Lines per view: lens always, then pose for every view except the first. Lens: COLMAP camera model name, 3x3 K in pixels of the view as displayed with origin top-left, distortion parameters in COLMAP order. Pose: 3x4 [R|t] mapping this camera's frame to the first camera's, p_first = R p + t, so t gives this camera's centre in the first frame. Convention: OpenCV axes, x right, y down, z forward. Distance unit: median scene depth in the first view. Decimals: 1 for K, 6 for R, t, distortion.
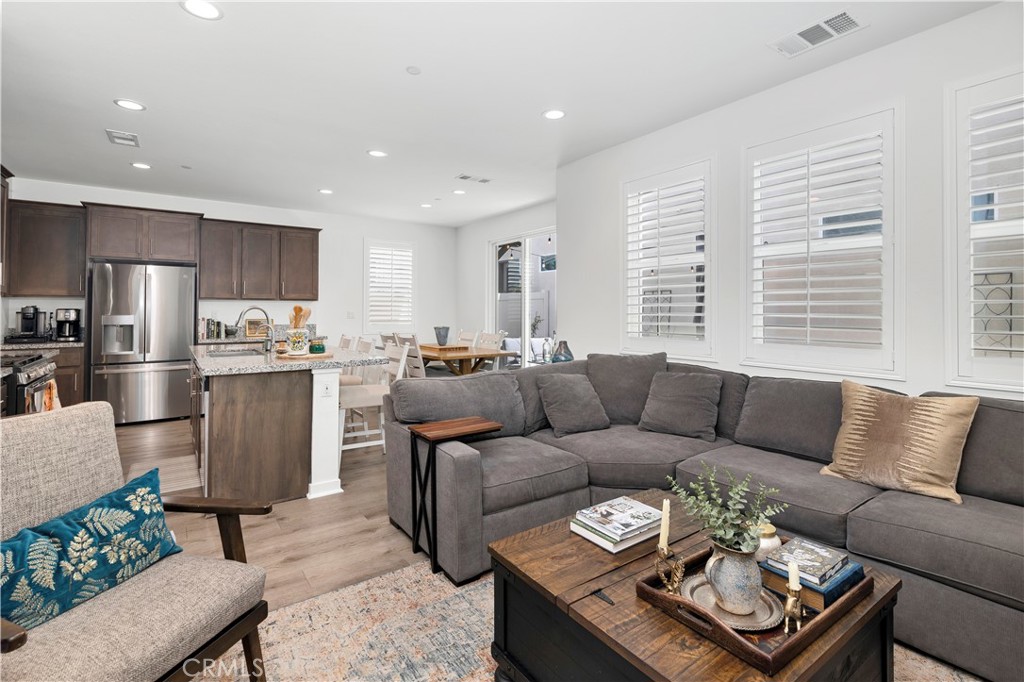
lens RADIAL K [[476.0, 0, 501.3], [0, 476.0, 300.4], [0, 0, 1]] dist [-0.000897, -0.000049]
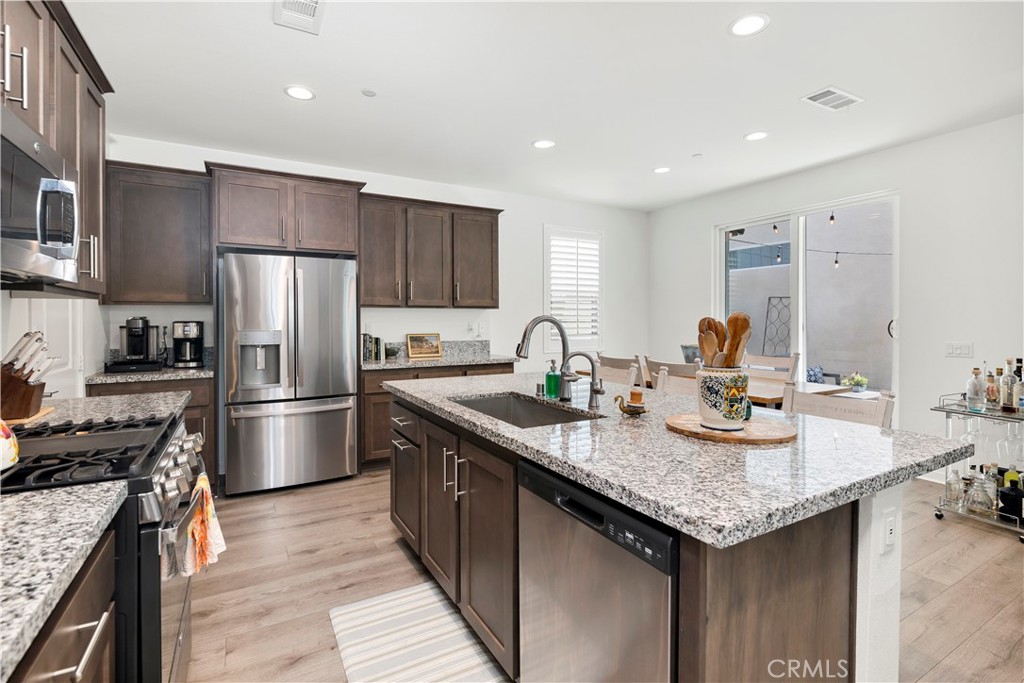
lens RADIAL K [[476.0, 0, 520.7], [0, 476.0, 317.3], [0, 0, 1]] dist [-0.000897, -0.000049]
pose [[0.996228, -0.004093, -0.086674, -0.365168], [0.005506, 0.999856, 0.016071, 0.003442], [0.086596, -0.016488, 0.996107, 0.348498]]
